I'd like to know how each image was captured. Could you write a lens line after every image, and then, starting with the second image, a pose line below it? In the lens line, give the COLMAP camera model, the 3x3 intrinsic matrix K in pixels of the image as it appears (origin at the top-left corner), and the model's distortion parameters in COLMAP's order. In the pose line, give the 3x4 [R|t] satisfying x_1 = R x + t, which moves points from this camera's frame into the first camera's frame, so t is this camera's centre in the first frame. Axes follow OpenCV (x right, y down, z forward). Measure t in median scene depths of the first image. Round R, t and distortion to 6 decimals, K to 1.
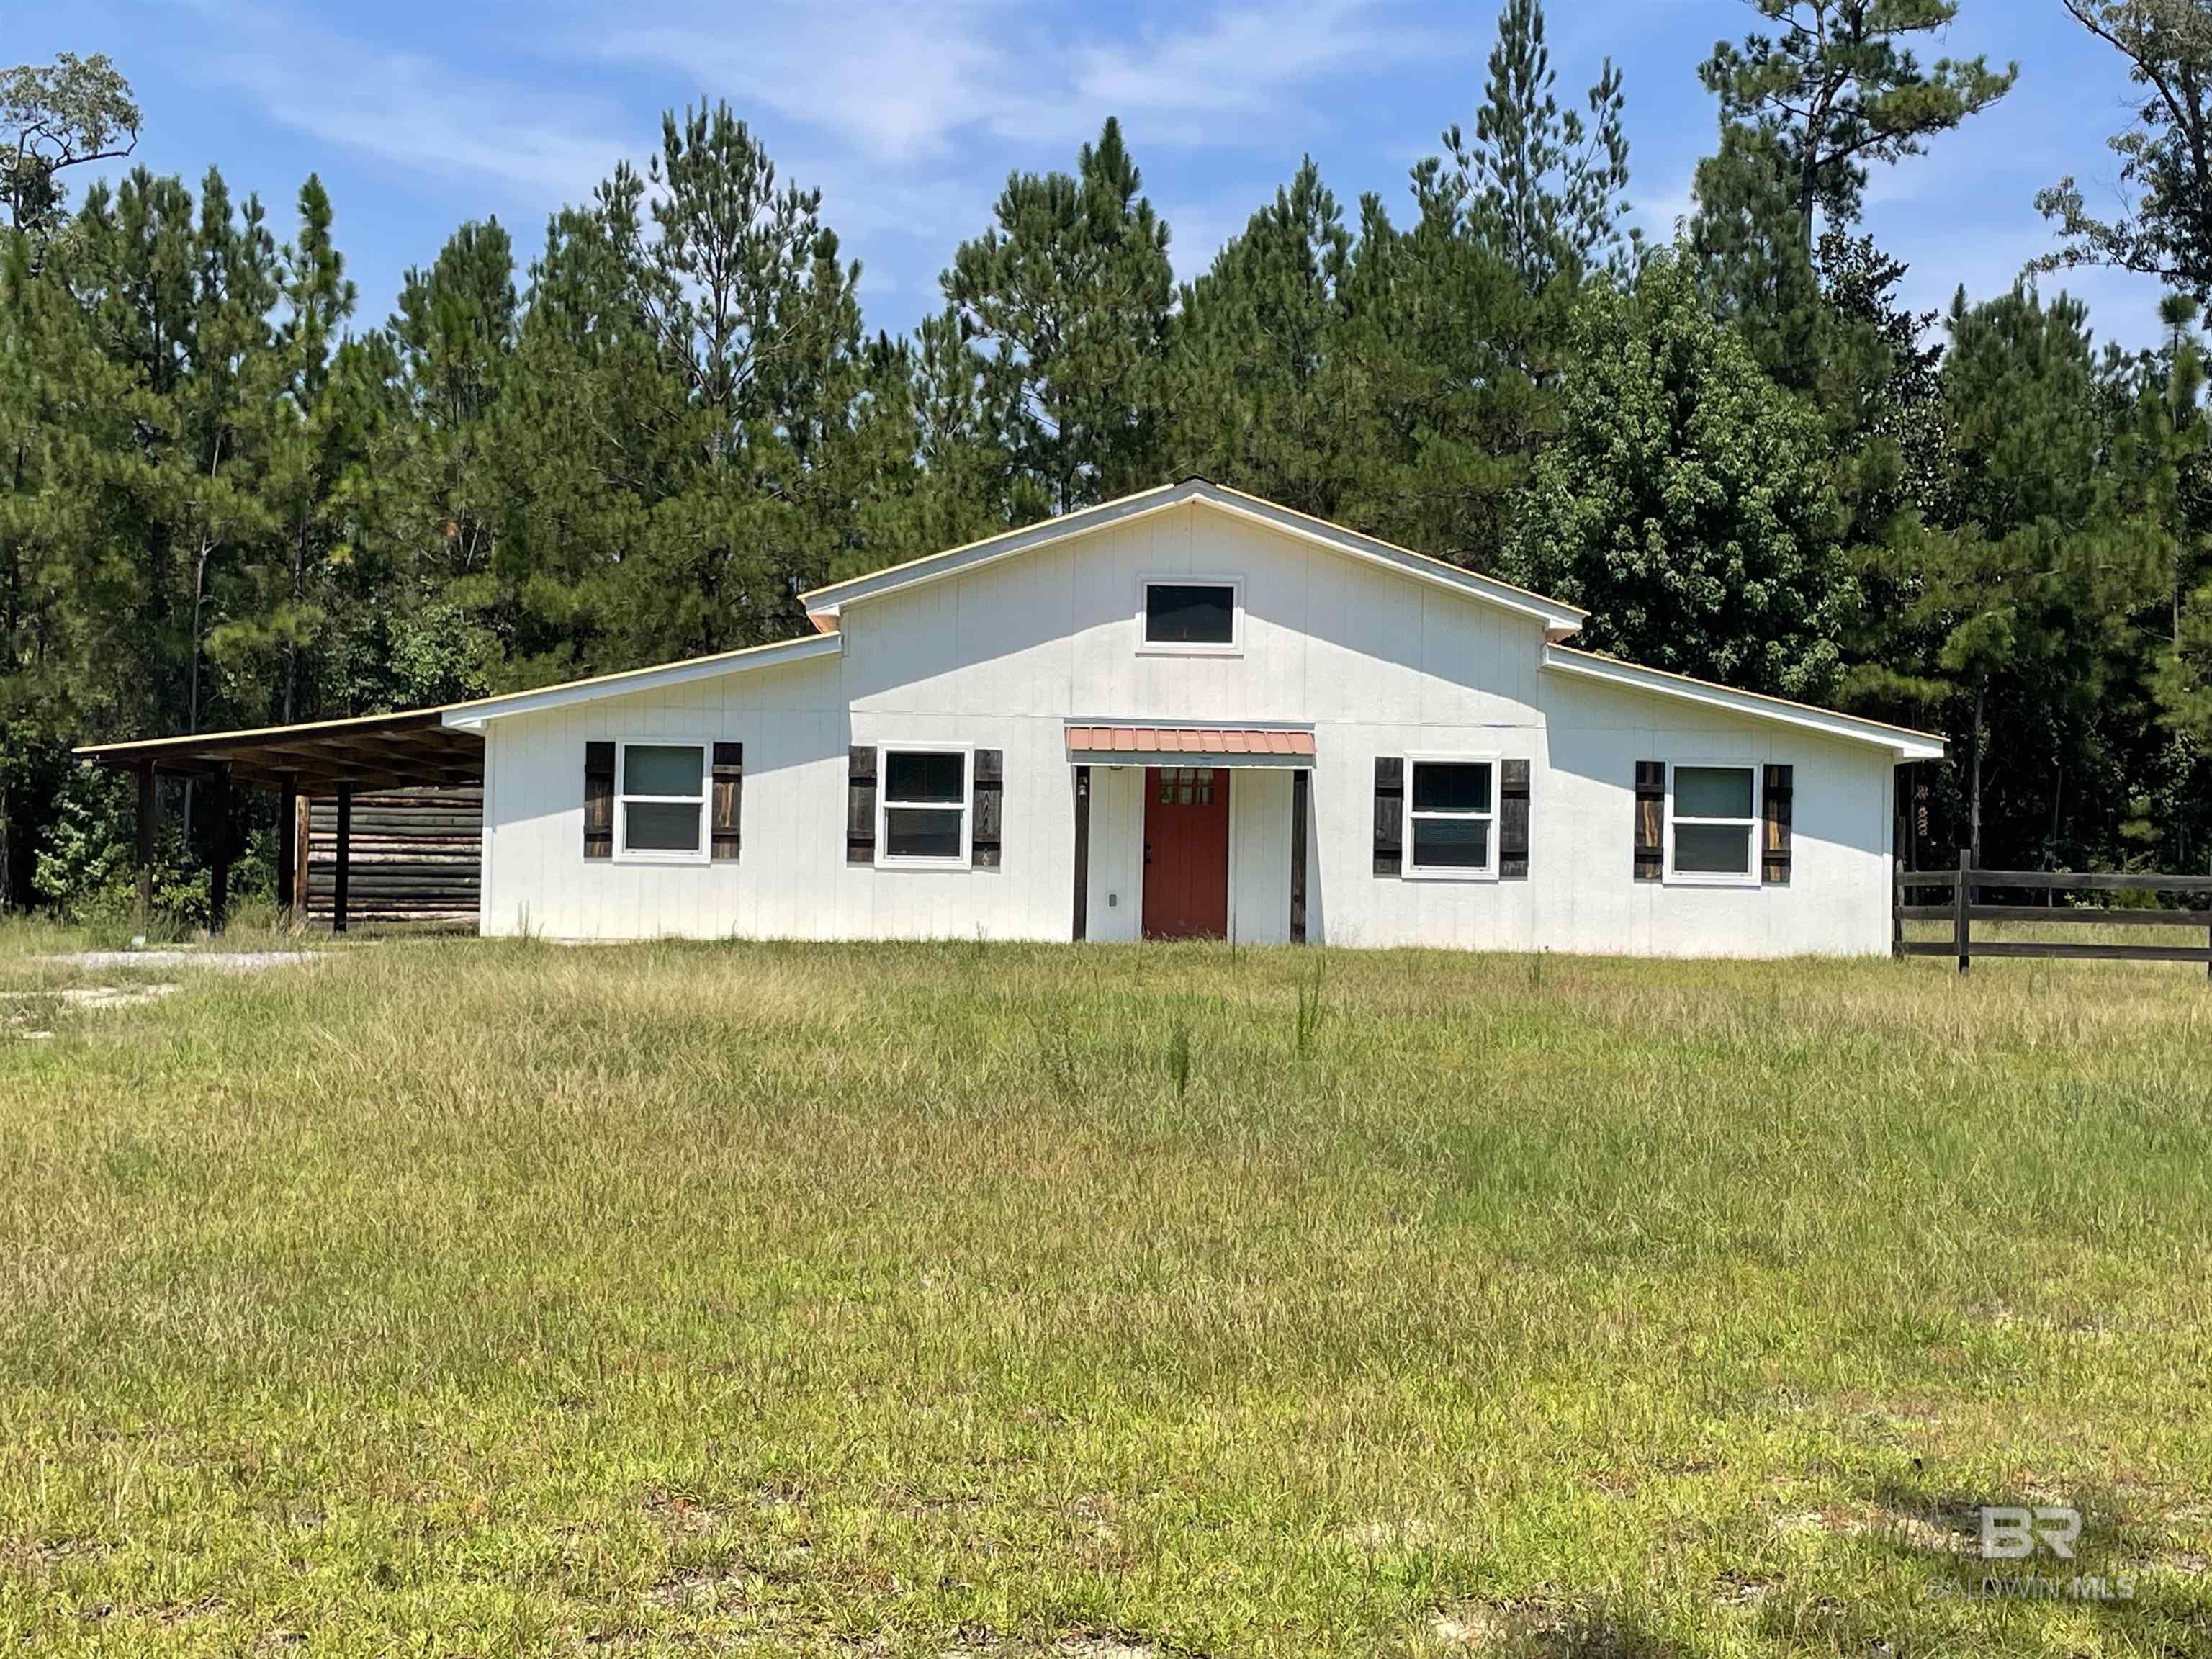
lens RADIAL K [[3169.2, 0, 1063.2], [0, 3169.2, 792.6], [0, 0, 1]] dist [0.147338, -0.423577]
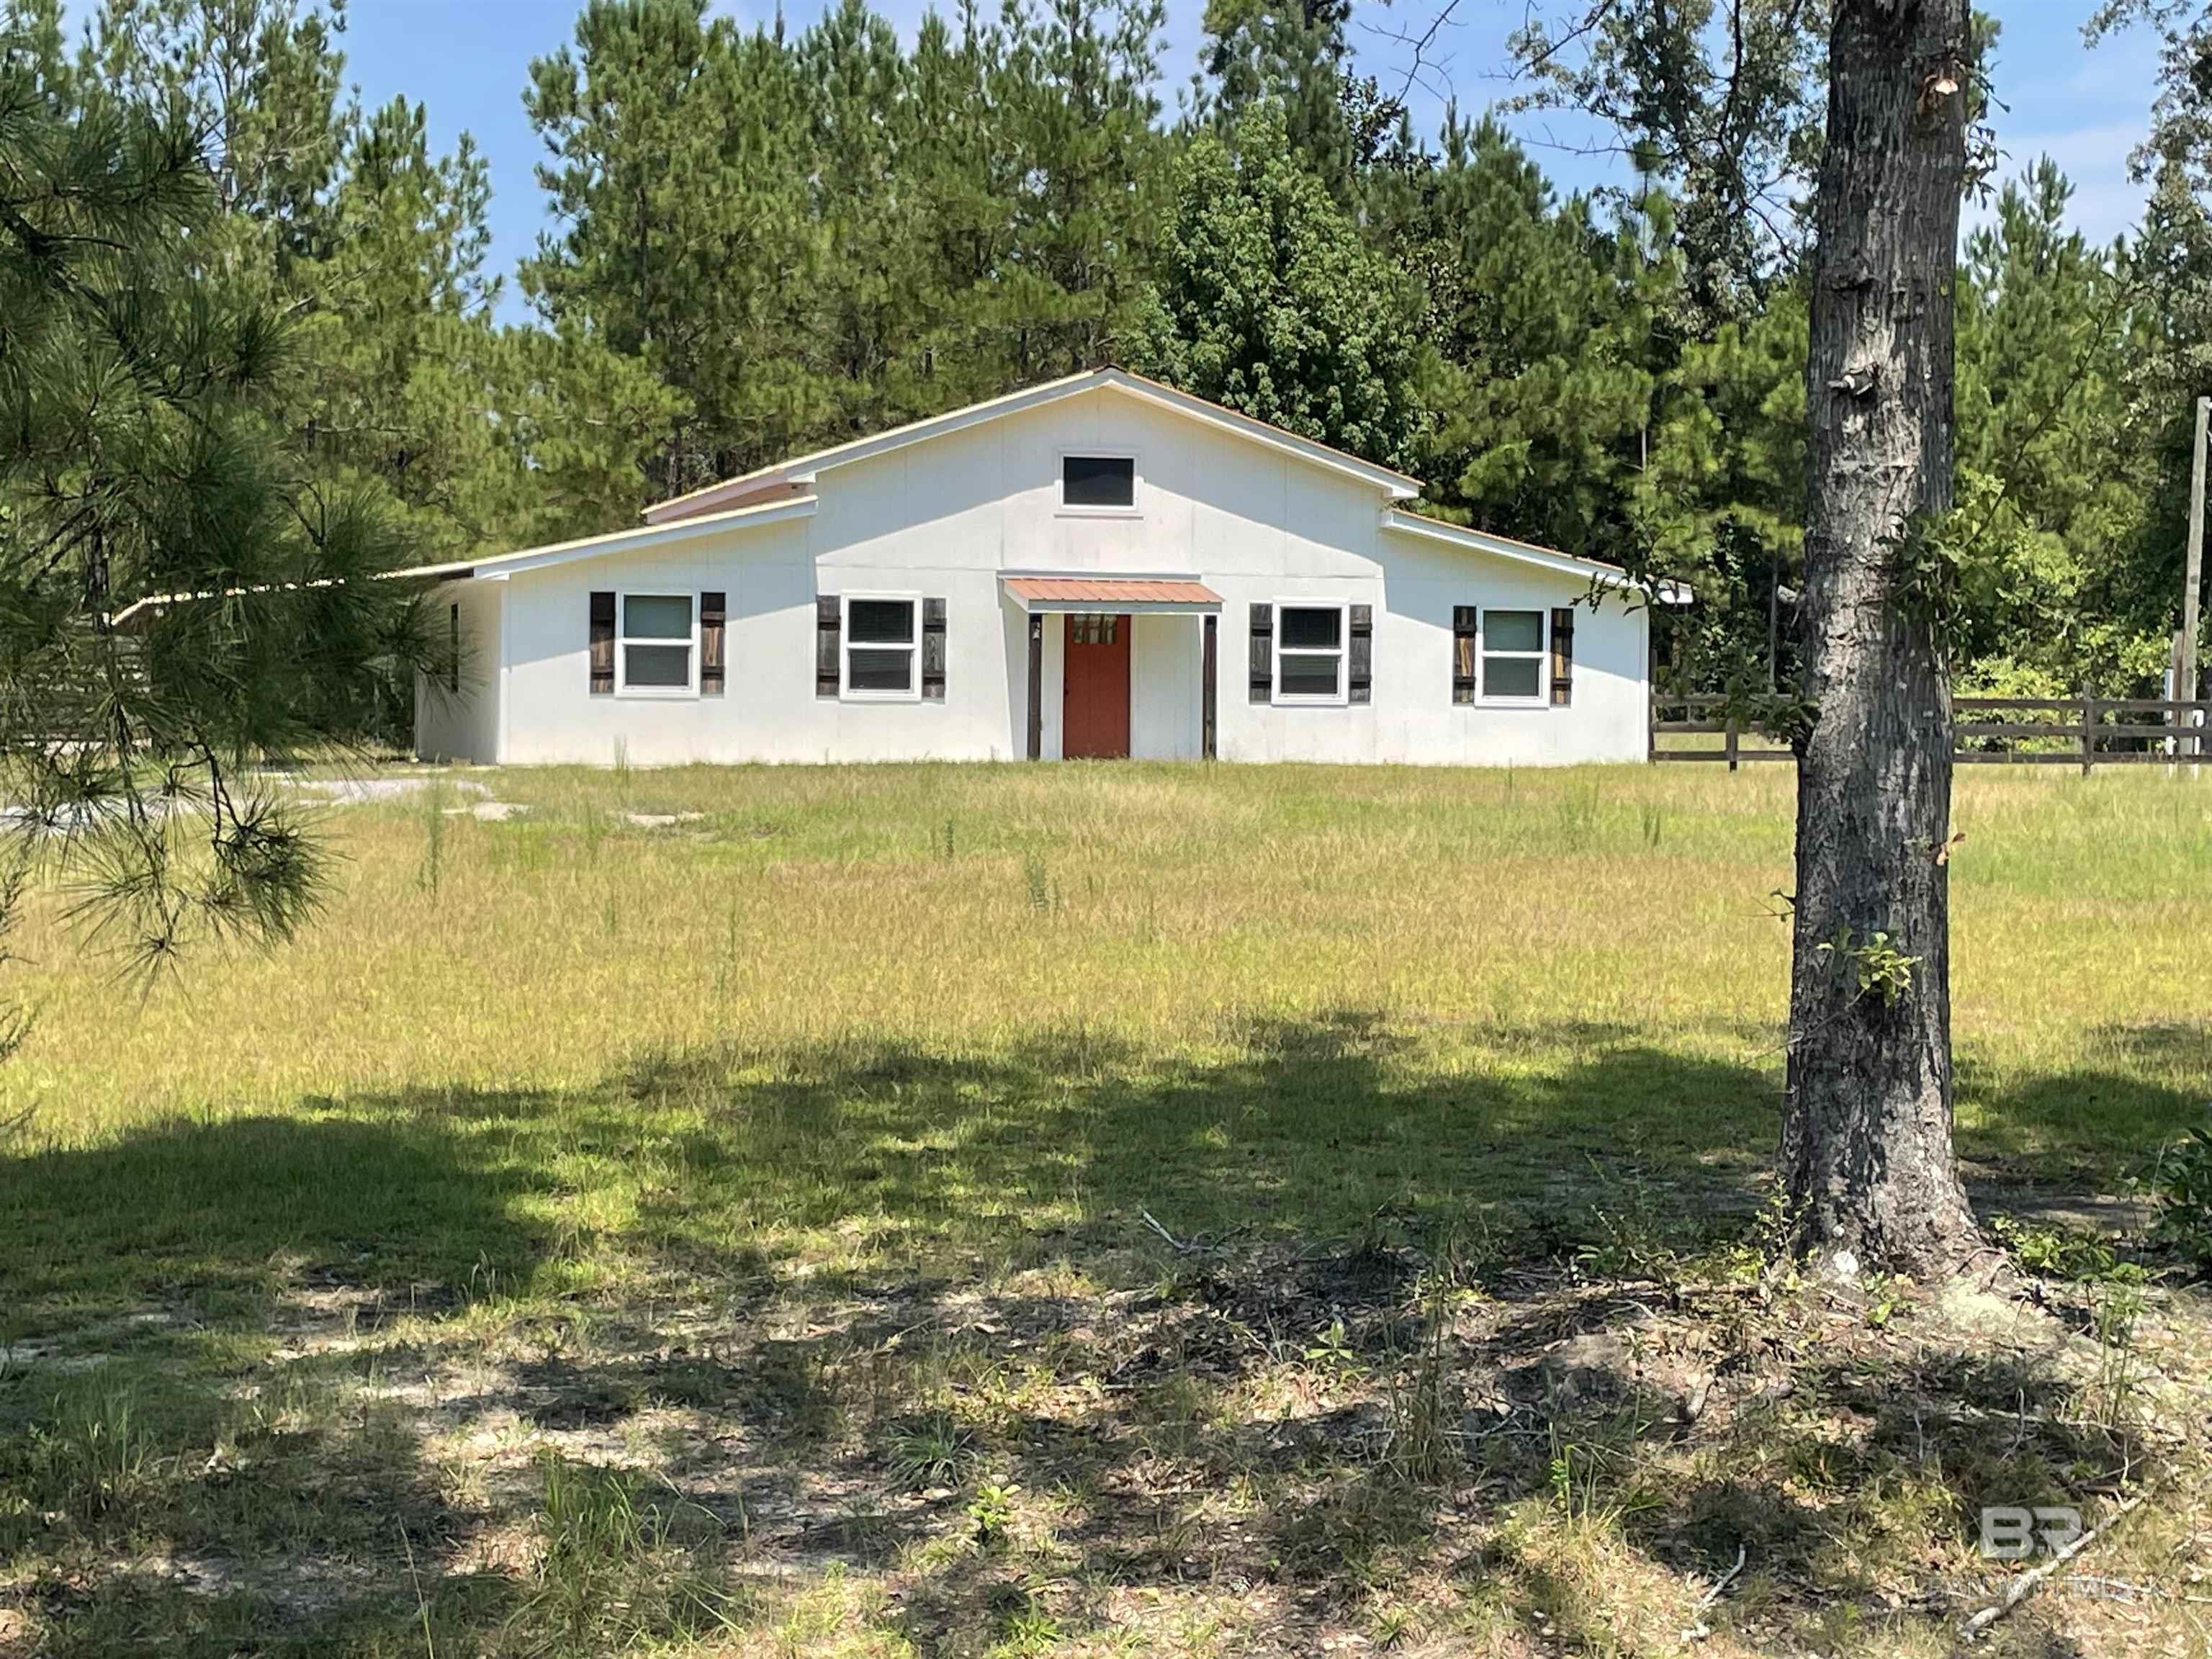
lens RADIAL K [[3859.8, 0, 1057.7], [0, 3859.8, 778.8], [0, 0, 1]] dist [0.118525, -0.183099]
pose [[0.963030, -0.015833, 0.268930, -0.361723], [0.002133, 0.998688, 0.051155, -0.019574], [-0.269387, -0.048690, 0.961800, -0.377474]]
